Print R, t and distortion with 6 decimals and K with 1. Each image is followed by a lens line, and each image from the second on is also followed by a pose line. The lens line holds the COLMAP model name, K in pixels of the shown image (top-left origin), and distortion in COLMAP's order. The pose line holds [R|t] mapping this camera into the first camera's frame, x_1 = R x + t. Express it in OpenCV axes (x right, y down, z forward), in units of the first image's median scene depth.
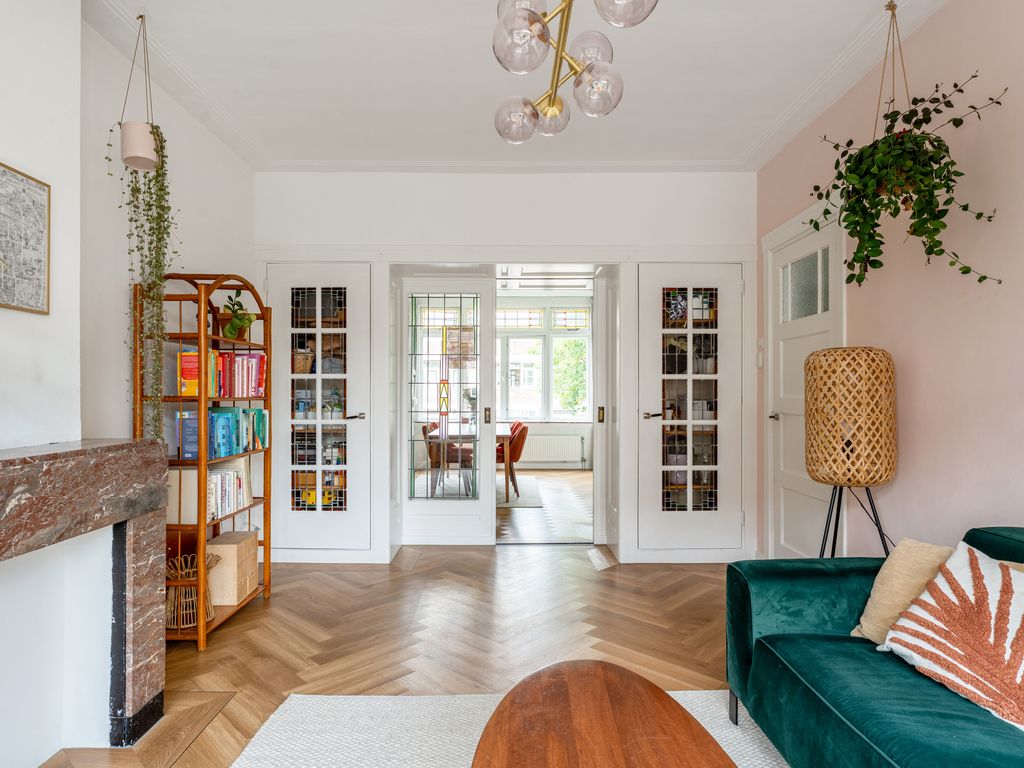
lens RADIAL K [[603.2, 0, 507.2], [0, 603.2, 391.4], [0, 0, 1]] dist [-0.002819, 0.000190]
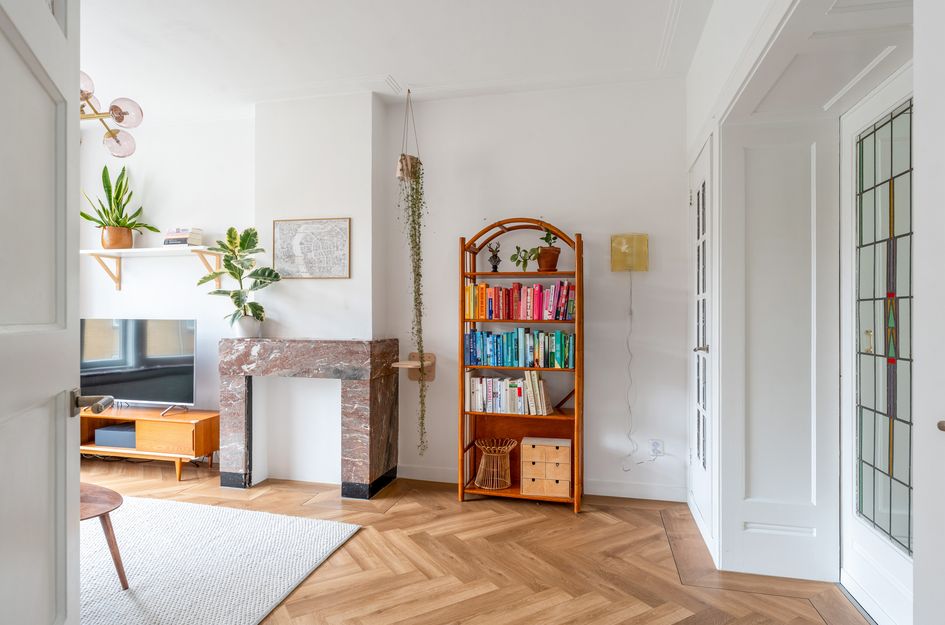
lens RADIAL K [[539.1, 0, 468.1], [0, 539.1, 307.7], [0, 0, 1]] dist [0.004527, -0.000255]
pose [[-0.247812, -0.014536, -0.968699, 0.569572], [-0.003260, 0.999894, -0.014170, 0.001245], [0.968803, -0.000354, -0.247833, 1.078115]]
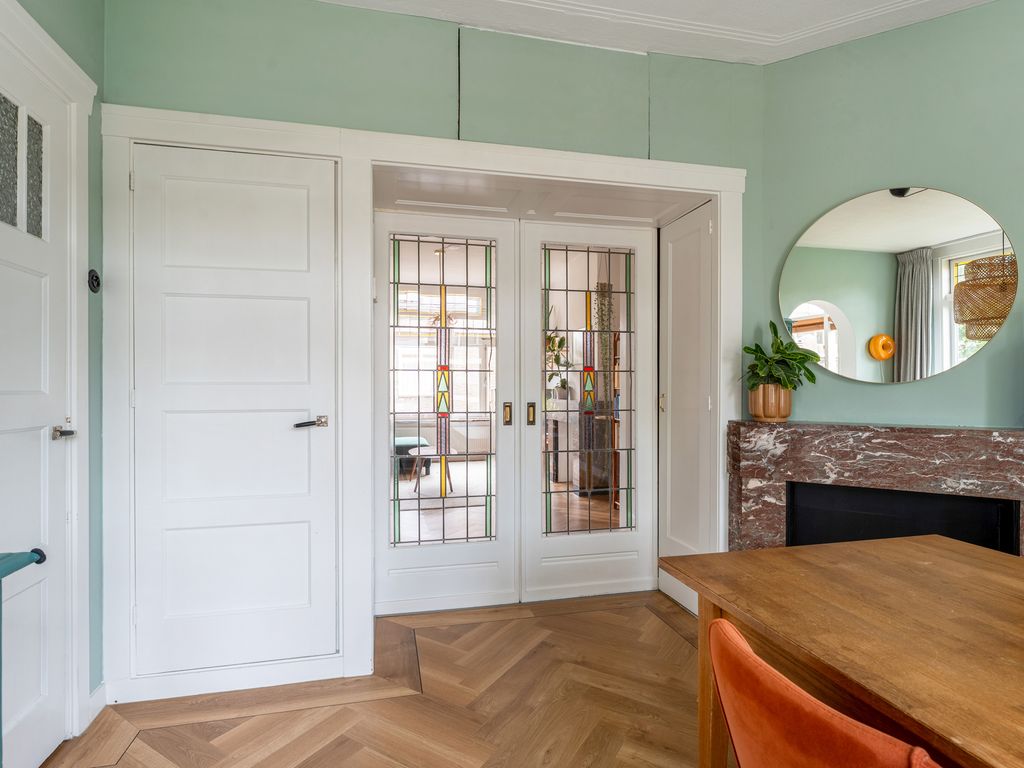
lens RADIAL K [[541.4, 0, 508.5], [0, 541.4, 389.5], [0, 0, 1]] dist [-0.004856, 0.001523]
pose [[-0.976800, -0.002750, -0.214137, 0.208497], [-0.002593, 0.999996, -0.001017, 0.016700], [0.214139, -0.000439, -0.976803, 2.248423]]
